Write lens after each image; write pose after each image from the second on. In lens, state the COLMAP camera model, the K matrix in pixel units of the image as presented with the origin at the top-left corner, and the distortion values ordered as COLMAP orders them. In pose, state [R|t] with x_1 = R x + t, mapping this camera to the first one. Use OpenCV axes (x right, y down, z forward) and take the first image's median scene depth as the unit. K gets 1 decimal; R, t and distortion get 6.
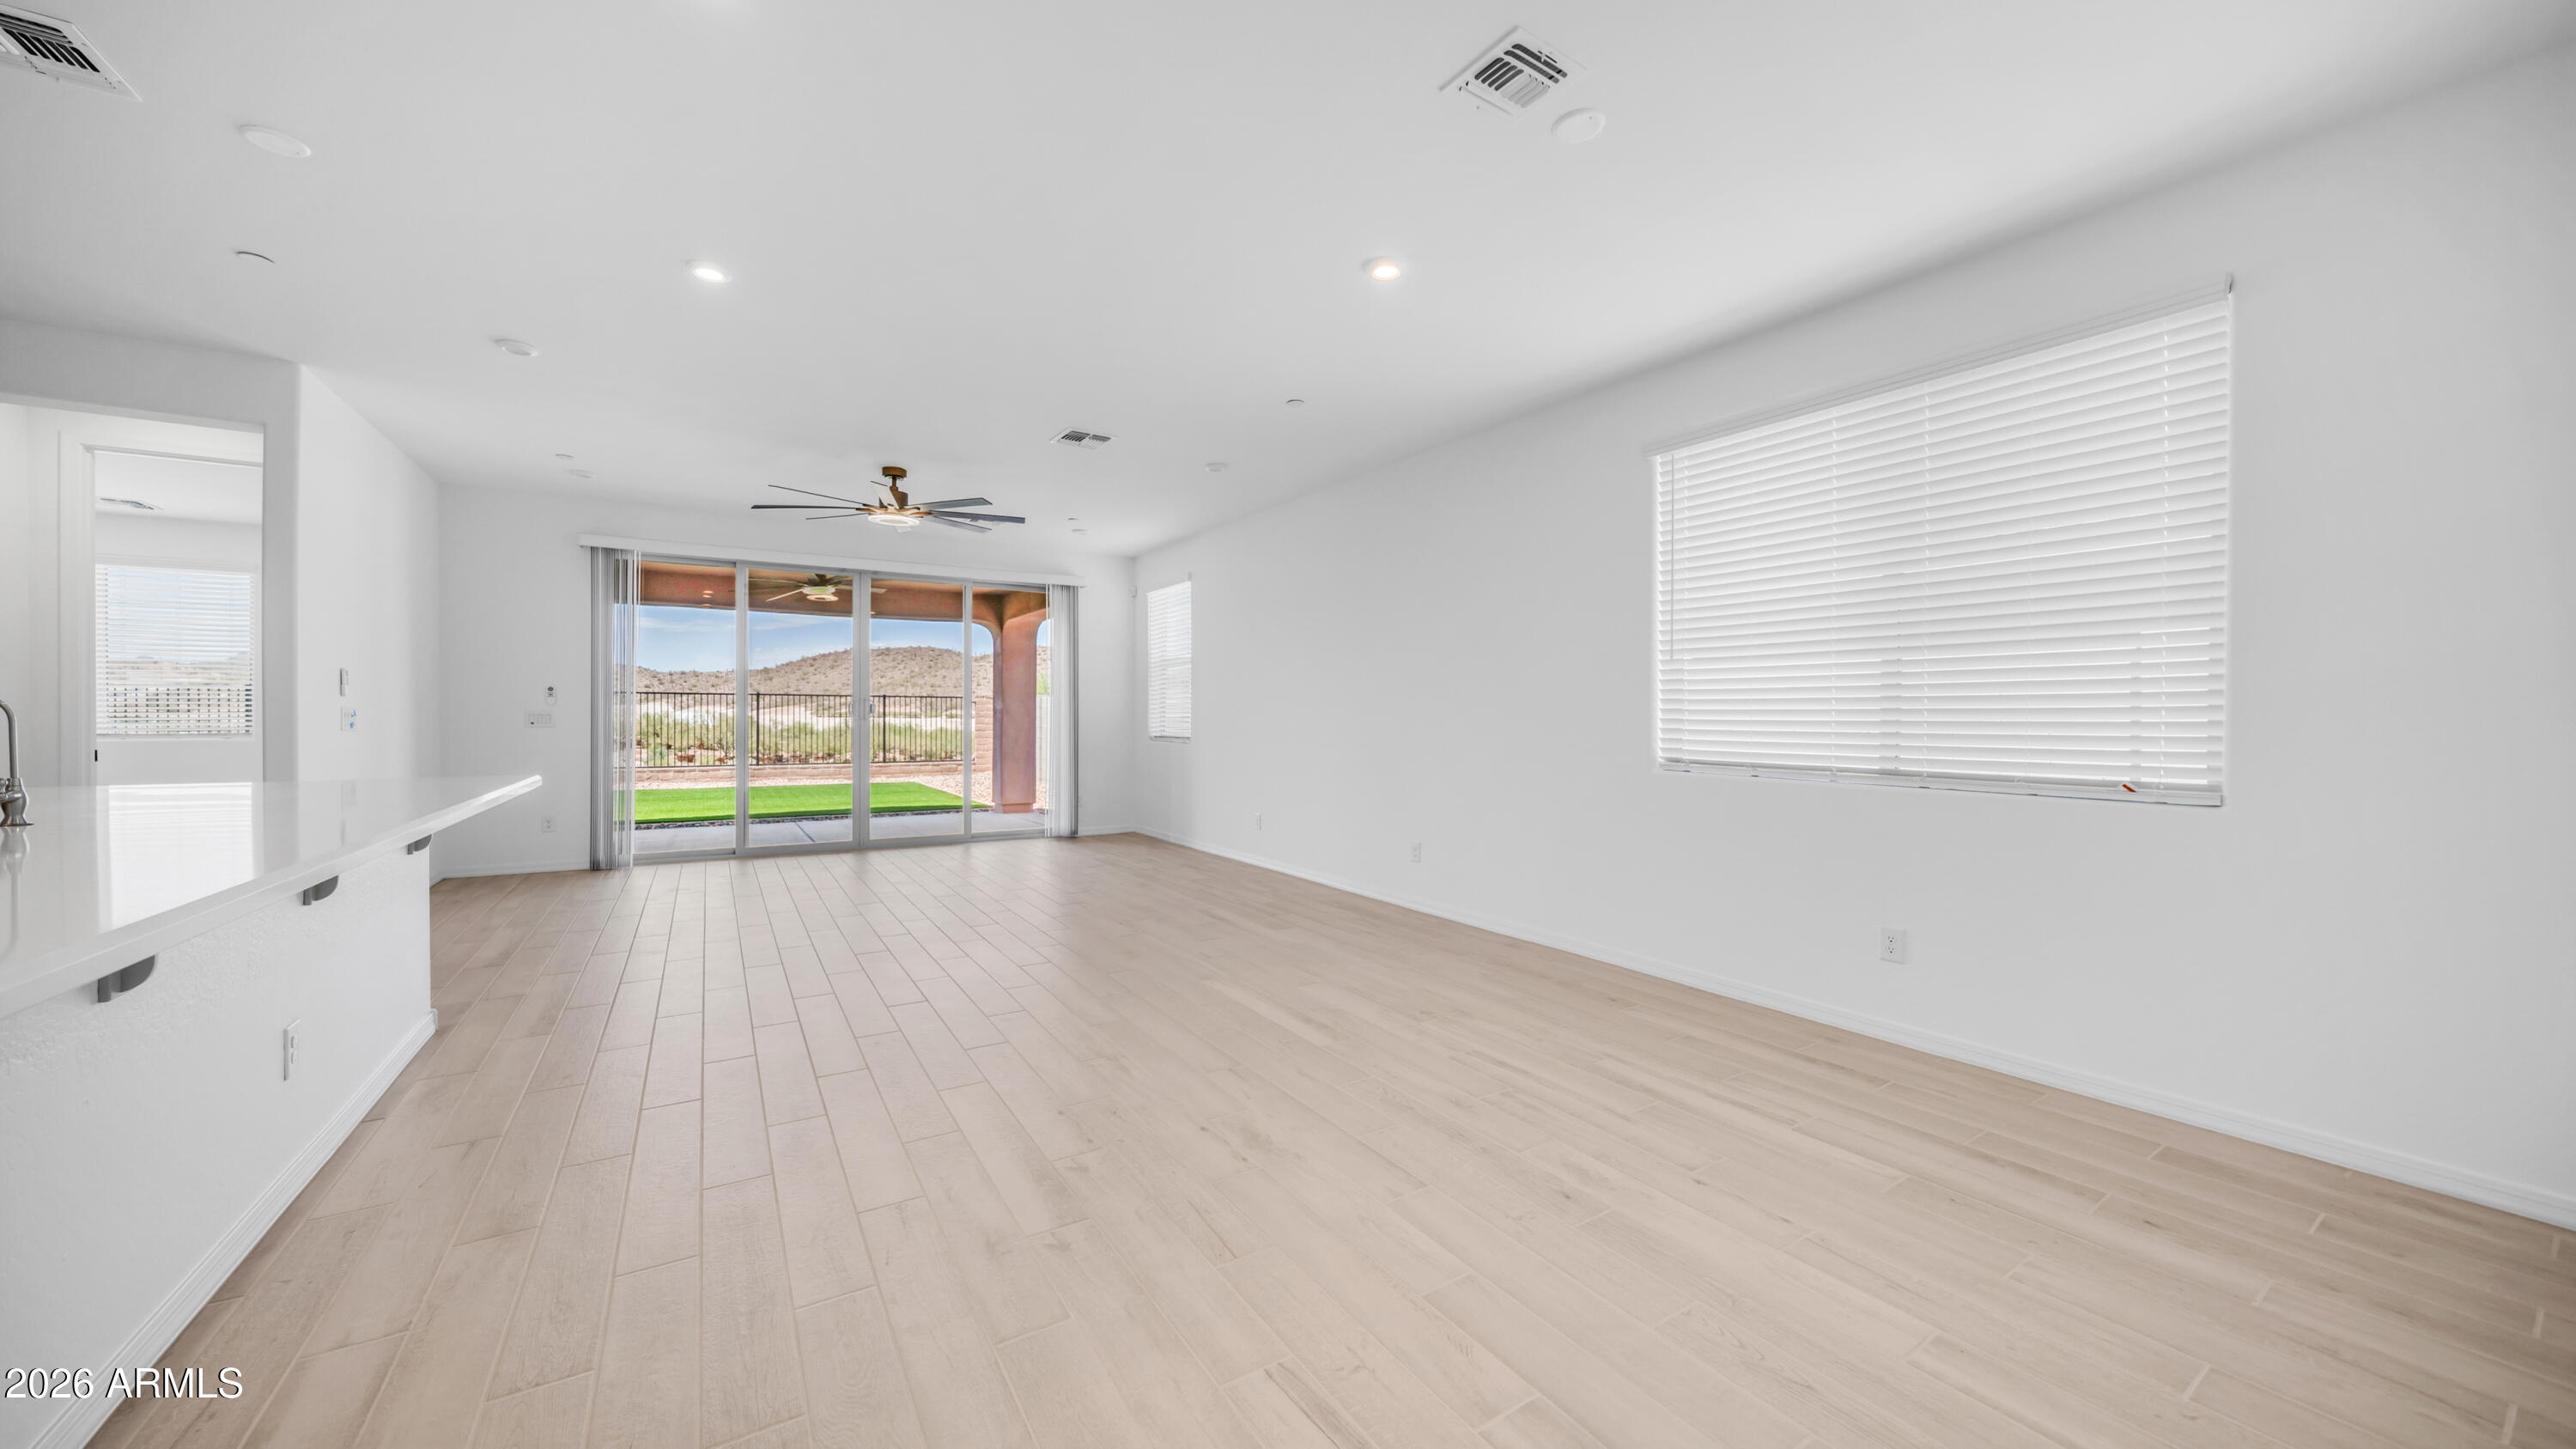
lens RADIAL K [[948.8, 0, 1288.6], [0, 948.8, 725.6], [0, 0, 1]] dist [-0.002997, -0.000226]
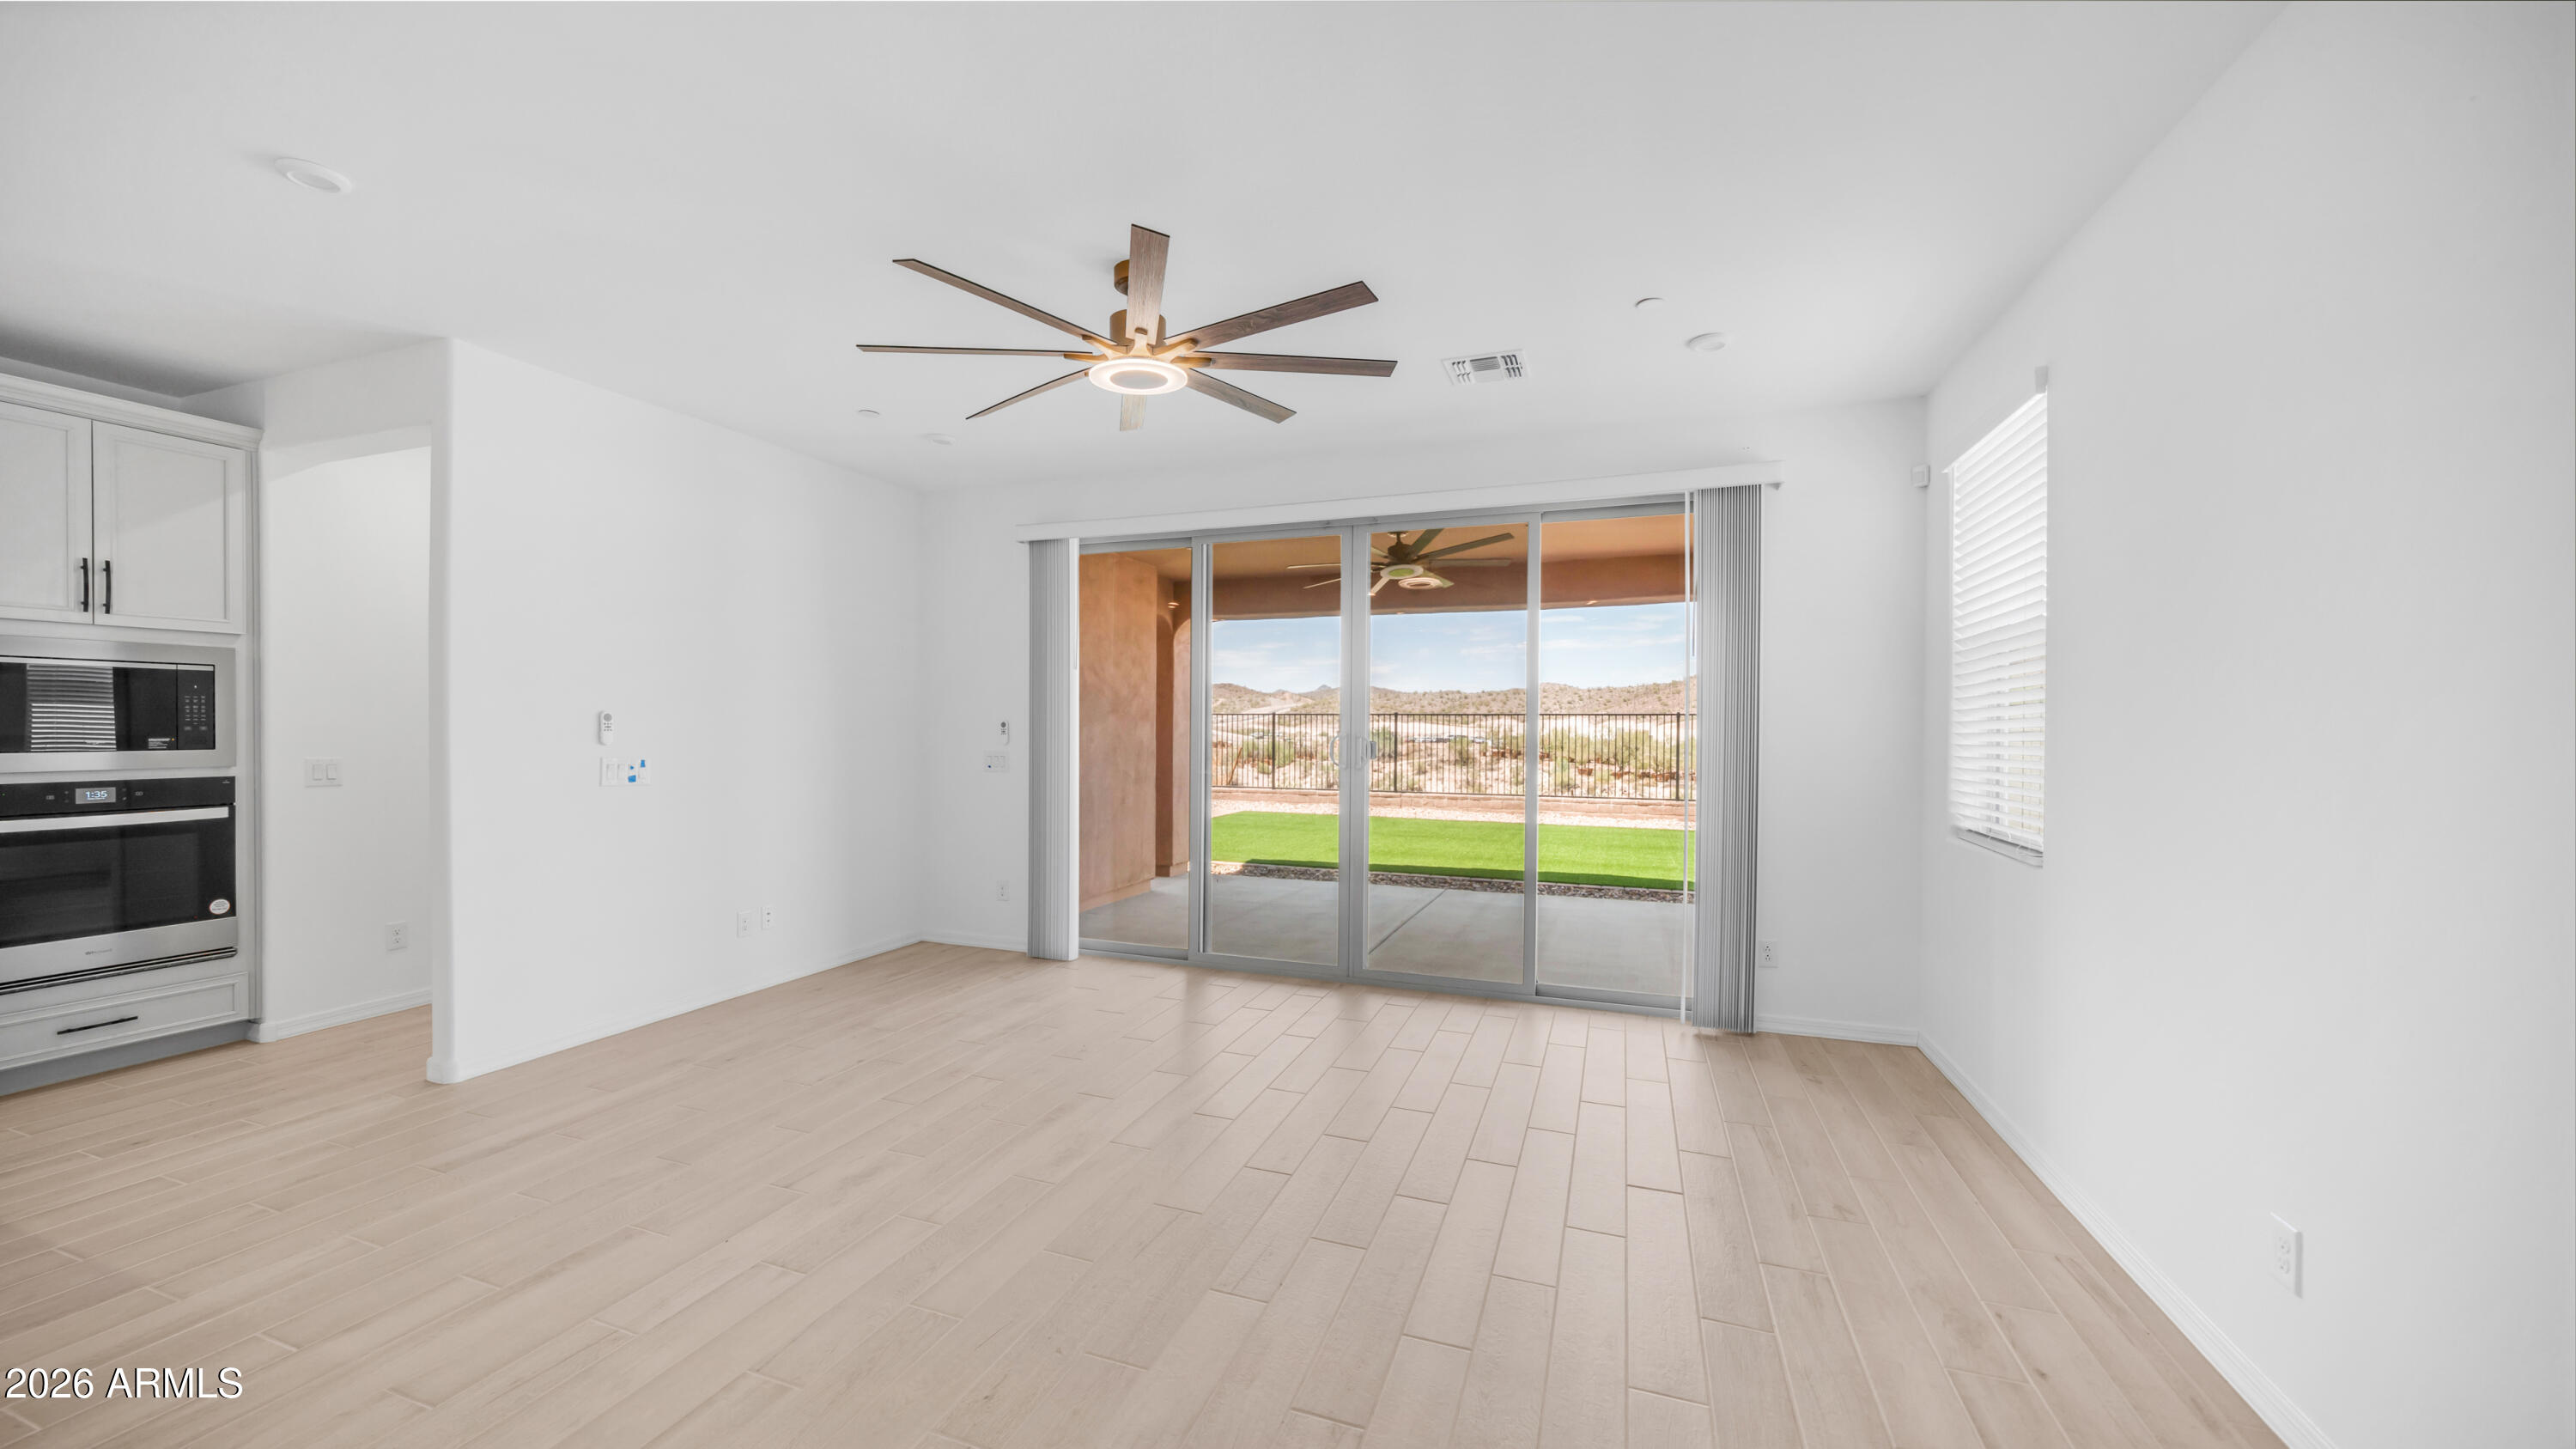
lens RADIAL K [[948.8, 0, 1286.4], [0, 948.8, 735.6], [0, 0, 1]] dist [-0.002997, -0.000226]
pose [[0.586845, 0.005707, -0.809679, 0.013706], [-0.005769, 0.999979, 0.002867, -0.025494], [0.809679, 0.002989, 0.586866, 0.555085]]
